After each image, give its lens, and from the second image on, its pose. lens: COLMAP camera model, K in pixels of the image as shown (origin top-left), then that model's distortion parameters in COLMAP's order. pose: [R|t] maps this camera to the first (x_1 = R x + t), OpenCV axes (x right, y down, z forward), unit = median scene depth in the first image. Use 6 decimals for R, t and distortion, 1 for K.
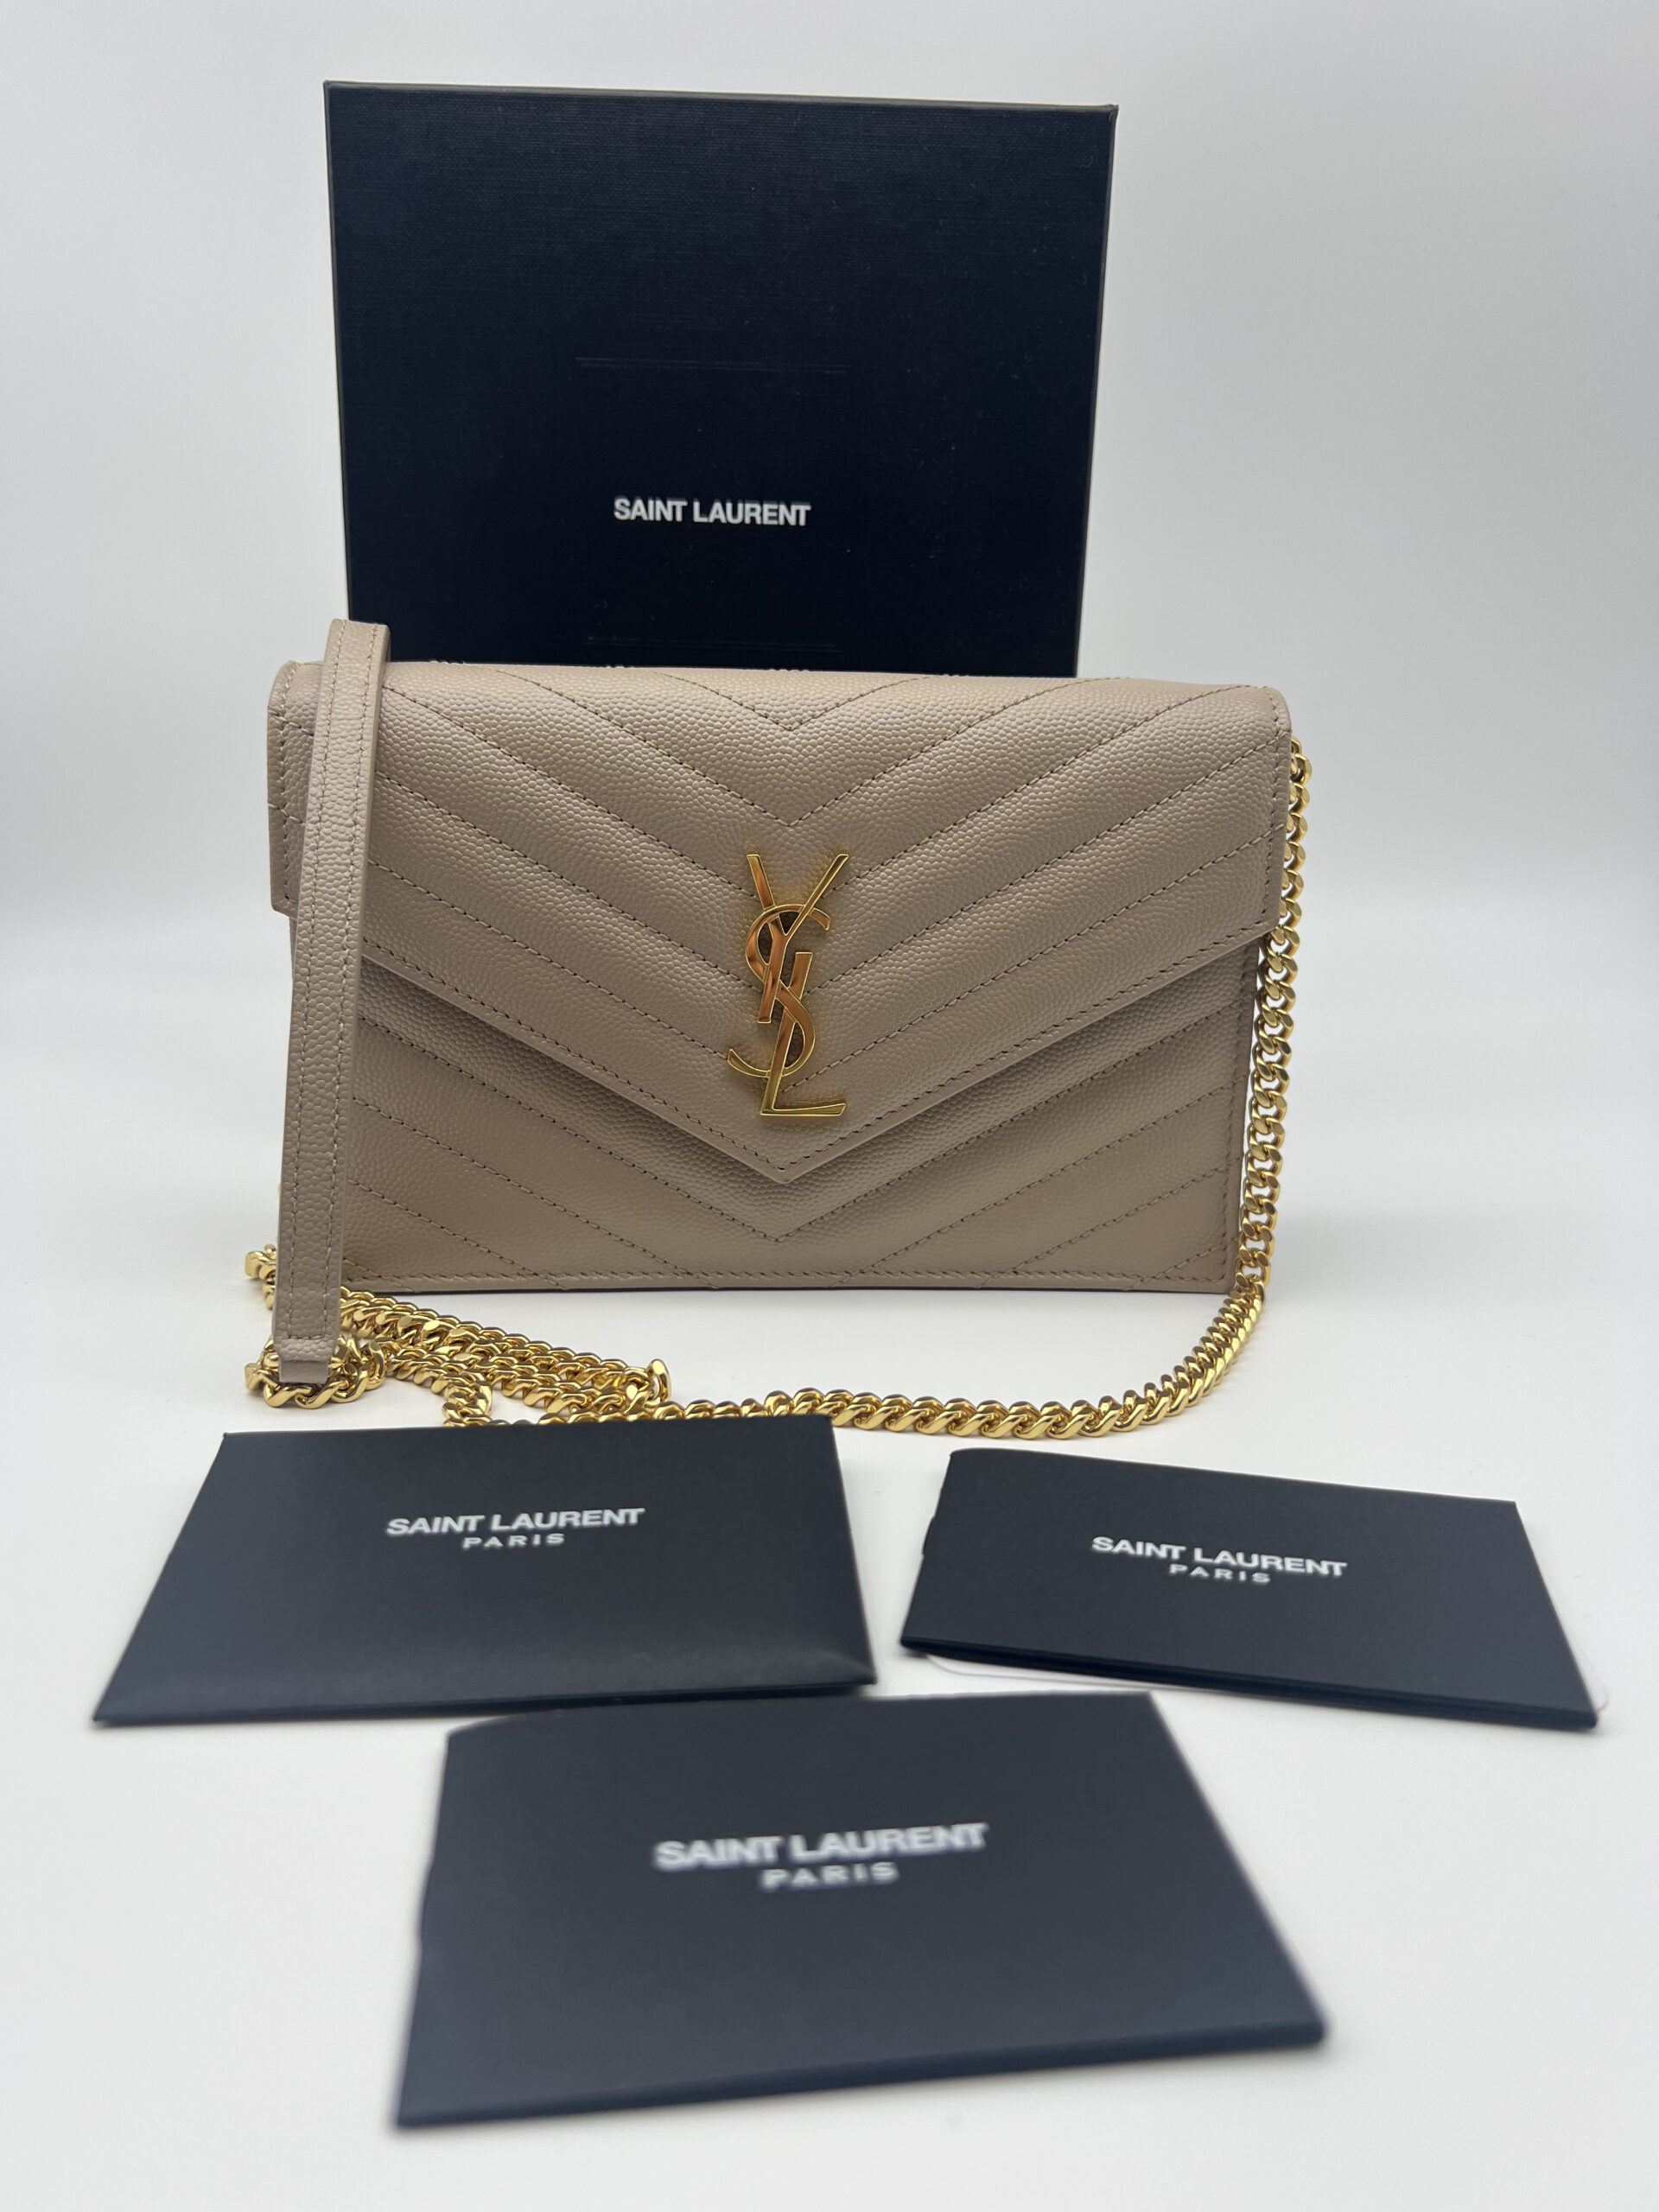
lens RADIAL K [[1630.7, 0, 829.5], [0, 1630.7, 1106.0], [0, 0, 1]] dist [0.138301, -0.358359]
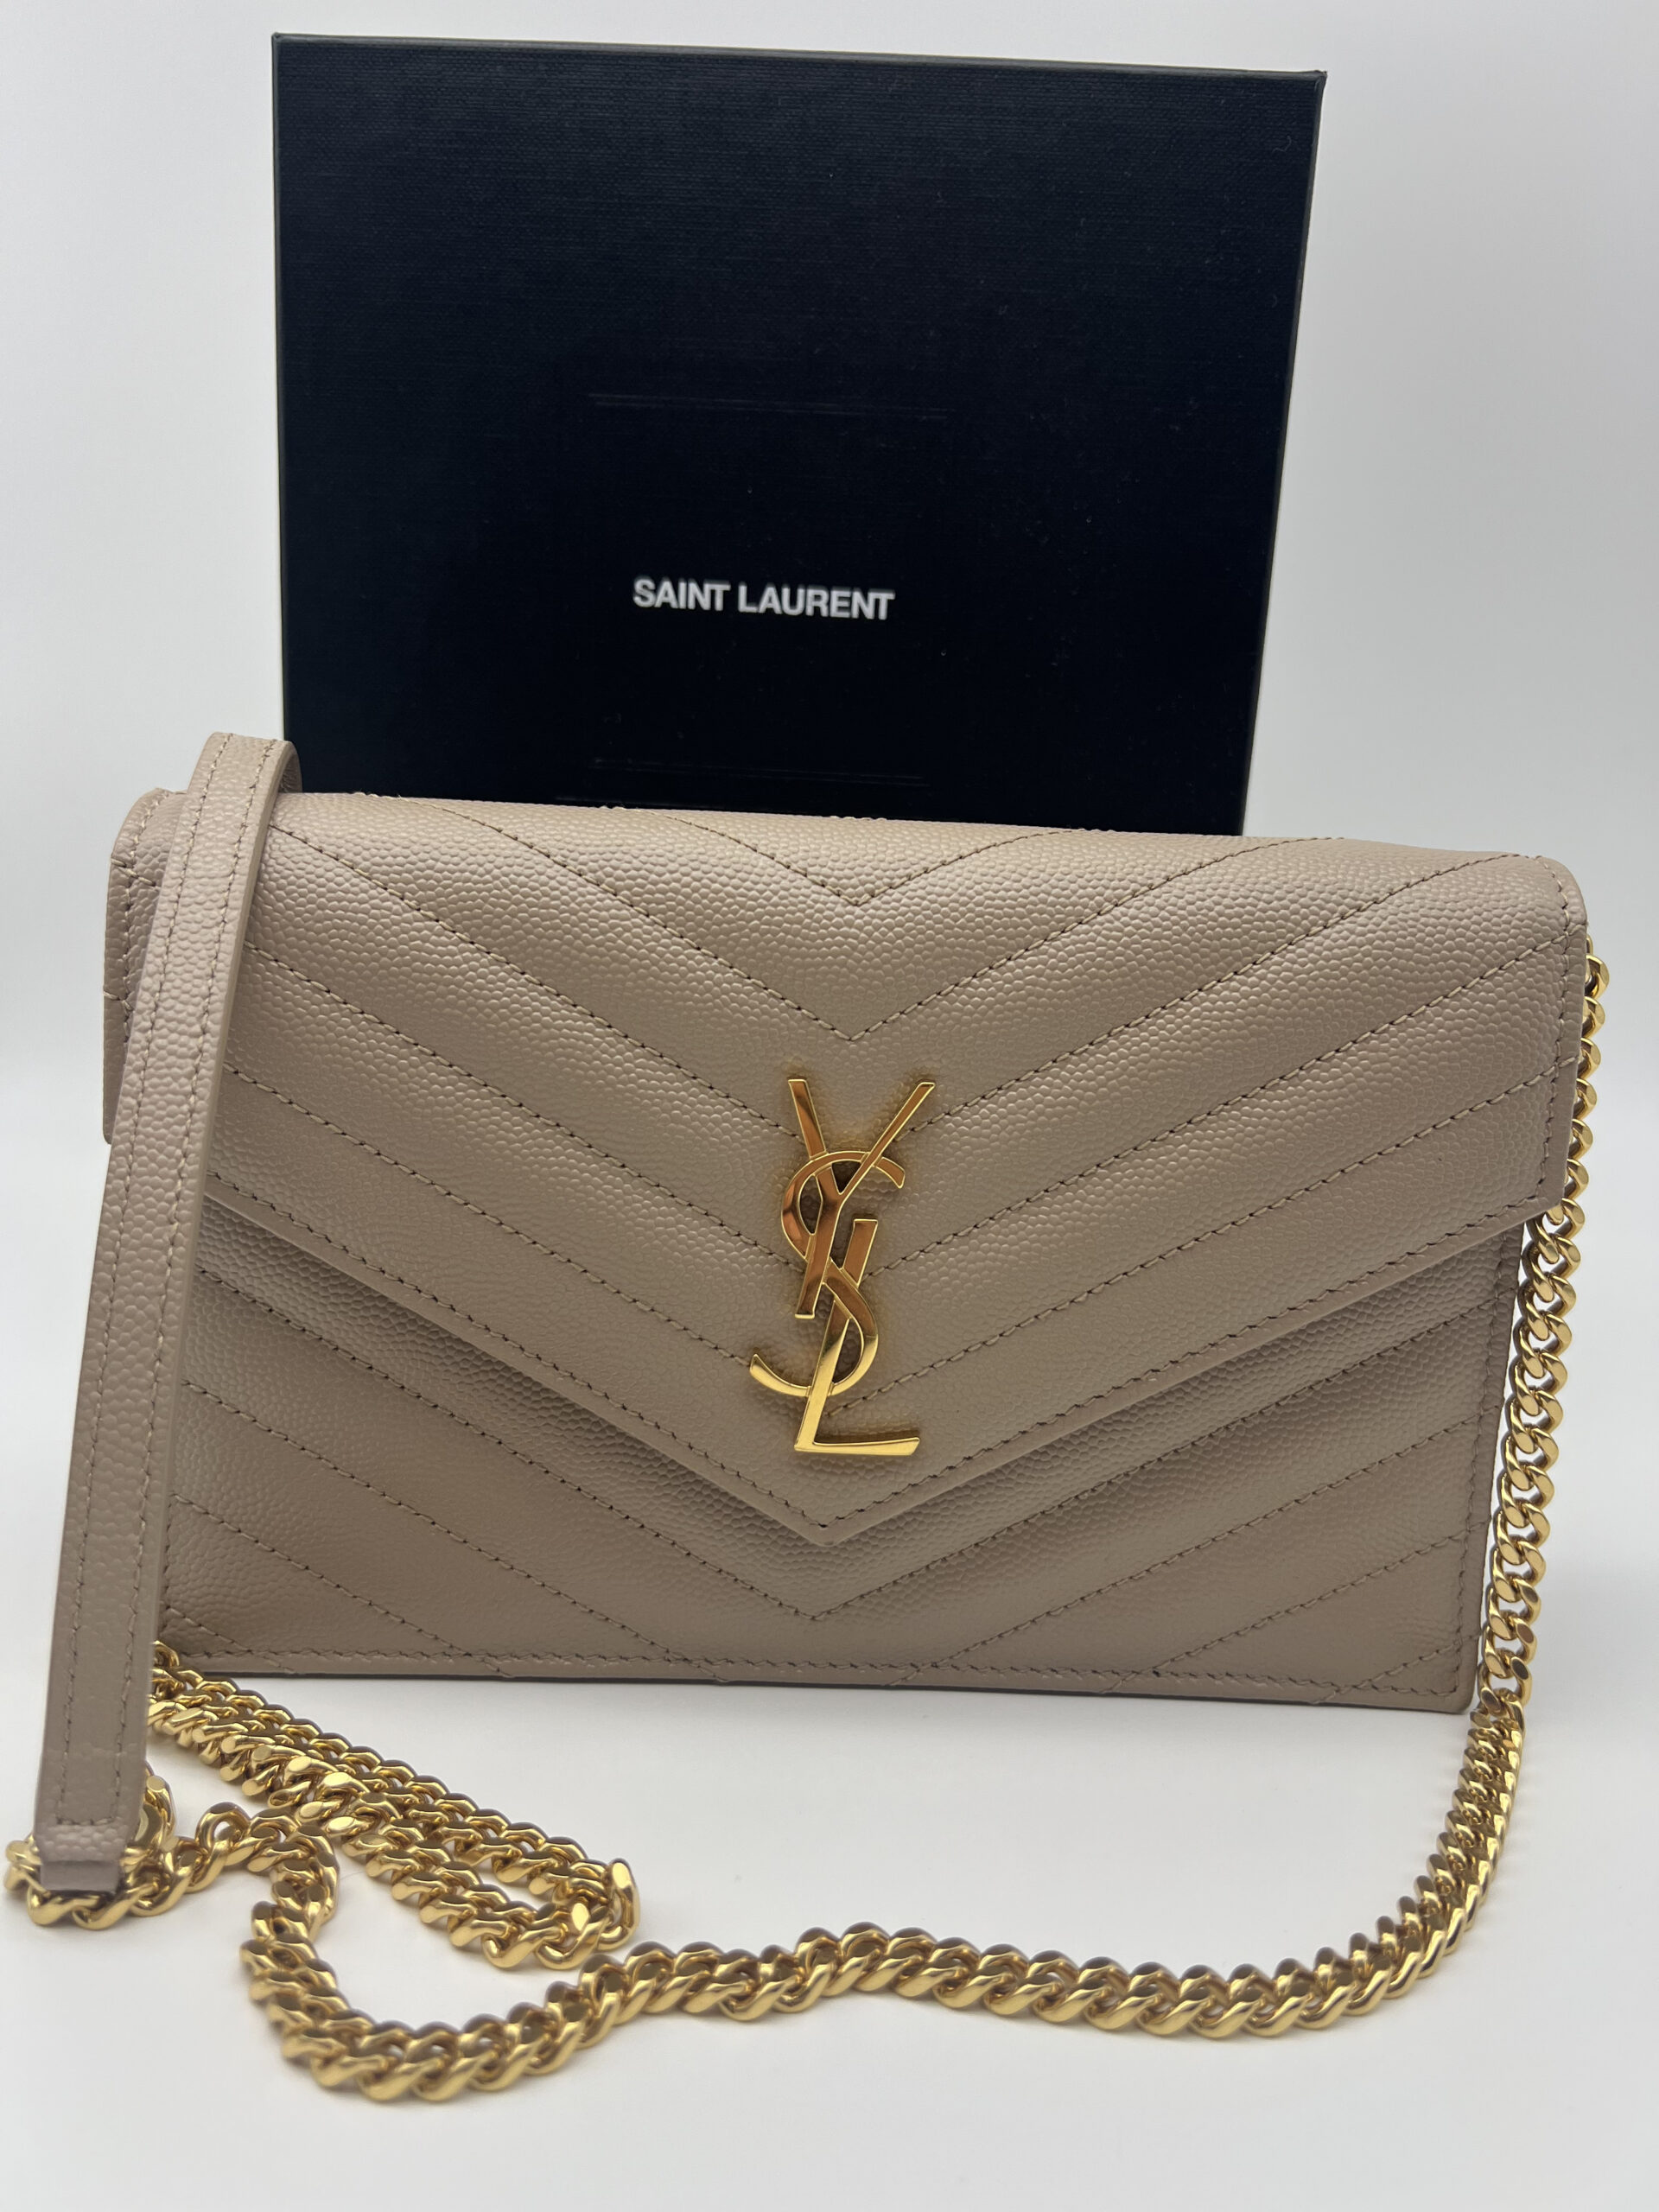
lens RADIAL K [[1630.7, 0, 829.5], [0, 1630.7, 1106.0], [0, 0, 1]] dist [0.138301, -0.358359]
pose [[0.998869, 0.031411, -0.035696, -0.007973], [-0.033383, 0.997868, -0.056084, -0.102019], [0.033858, 0.057212, 0.997788, 0.306185]]
